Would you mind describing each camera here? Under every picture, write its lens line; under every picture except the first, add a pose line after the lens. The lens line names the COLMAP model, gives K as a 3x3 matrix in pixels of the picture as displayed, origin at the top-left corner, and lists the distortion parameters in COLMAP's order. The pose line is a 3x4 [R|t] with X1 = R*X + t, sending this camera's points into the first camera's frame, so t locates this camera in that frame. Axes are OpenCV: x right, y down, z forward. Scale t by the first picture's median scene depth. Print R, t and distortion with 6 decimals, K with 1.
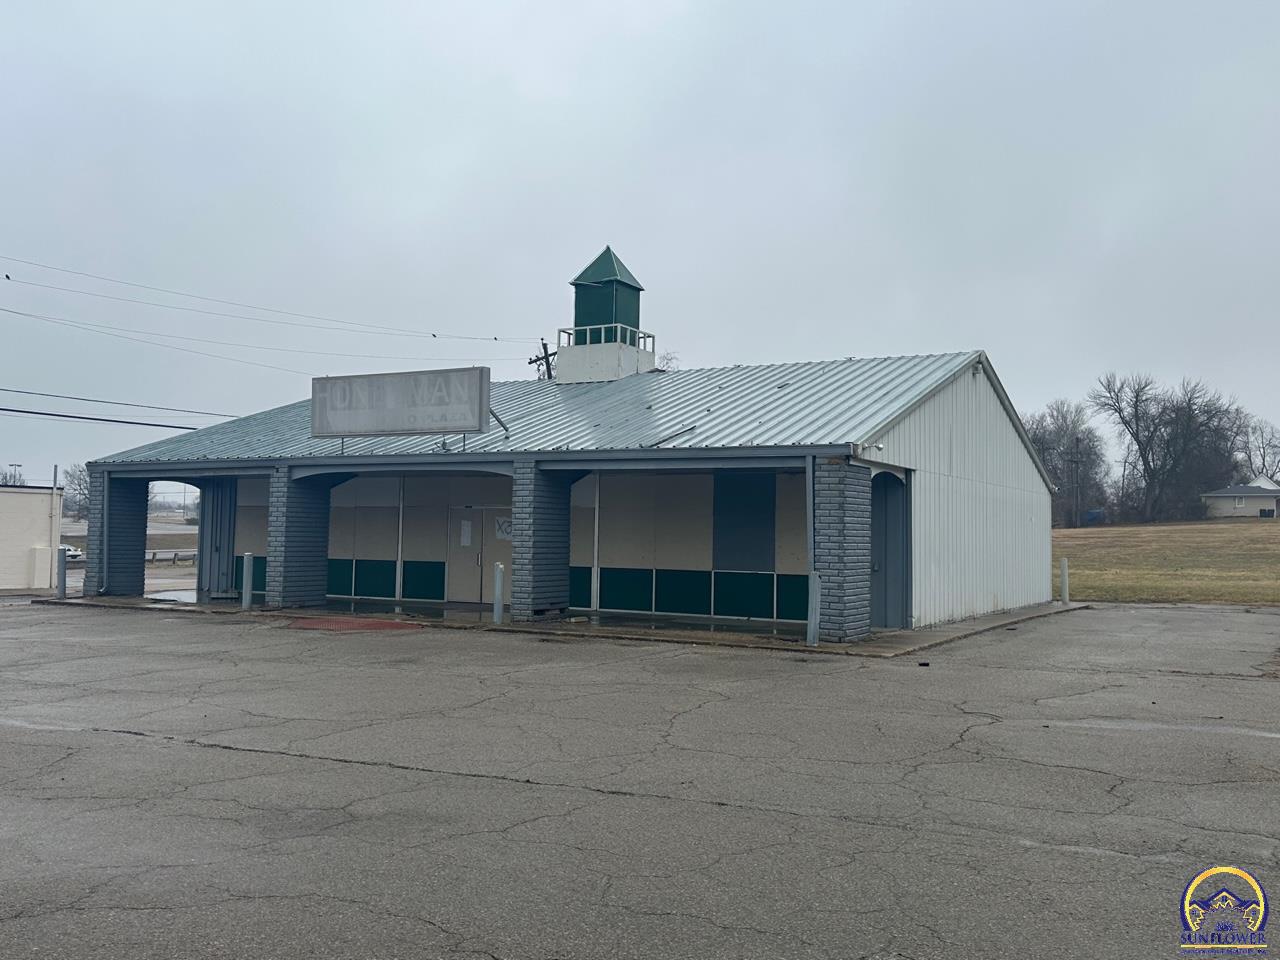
lens RADIAL K [[1150.8, 0, 640.0], [0, 1150.8, 480.0], [0, 0, 1]] dist [0.096945, -0.008395]
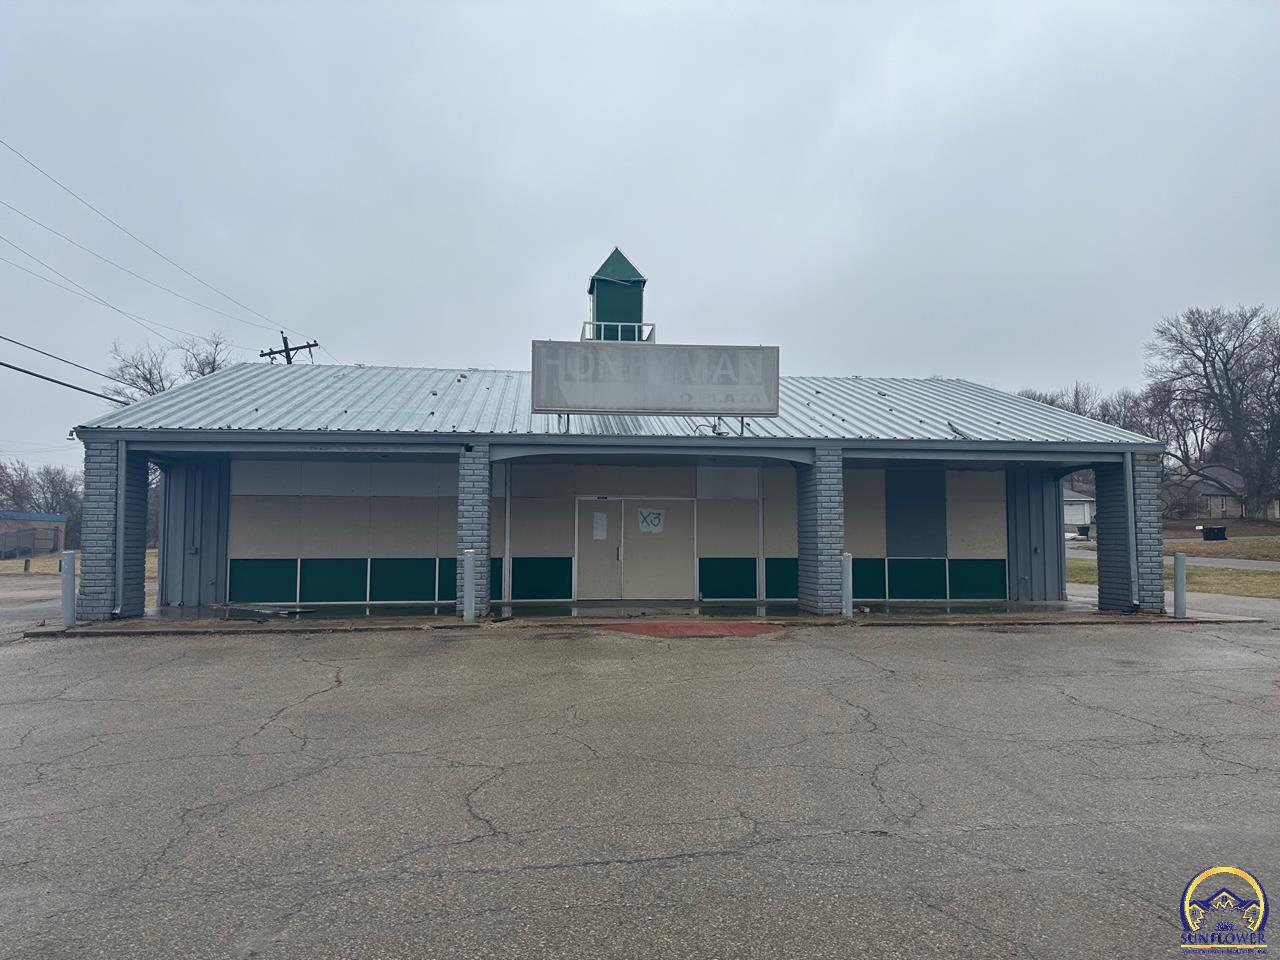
lens RADIAL K [[896.0, 0, 640.0], [0, 896.0, 480.0], [0, 0, 1]] dist [0.077061, -0.080783]
pose [[0.809650, 0.023460, 0.586444, -0.606521], [-0.016009, 0.999712, -0.017890, 0.023703], [-0.586695, 0.005096, 0.809792, 0.434448]]
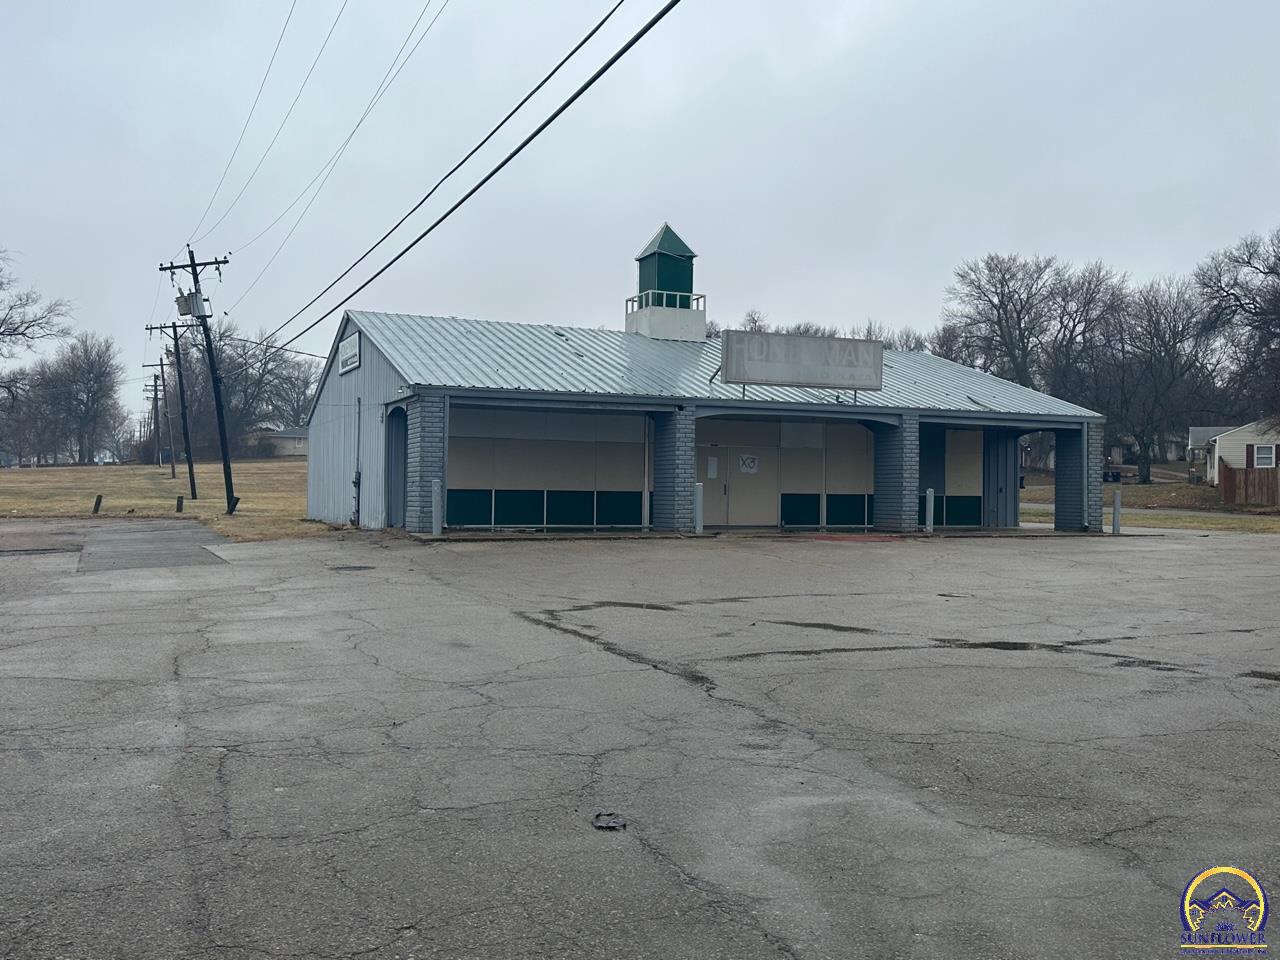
lens RADIAL K [[1150.8, 0, 640.0], [0, 1150.8, 480.0], [0, 0, 1]] dist [0.096945, -0.008395]
pose [[0.601906, -0.002617, 0.798562, -1.250196], [-0.040736, 0.998592, 0.033977, 0.024414], [-0.797527, -0.052981, 0.600952, 0.387984]]
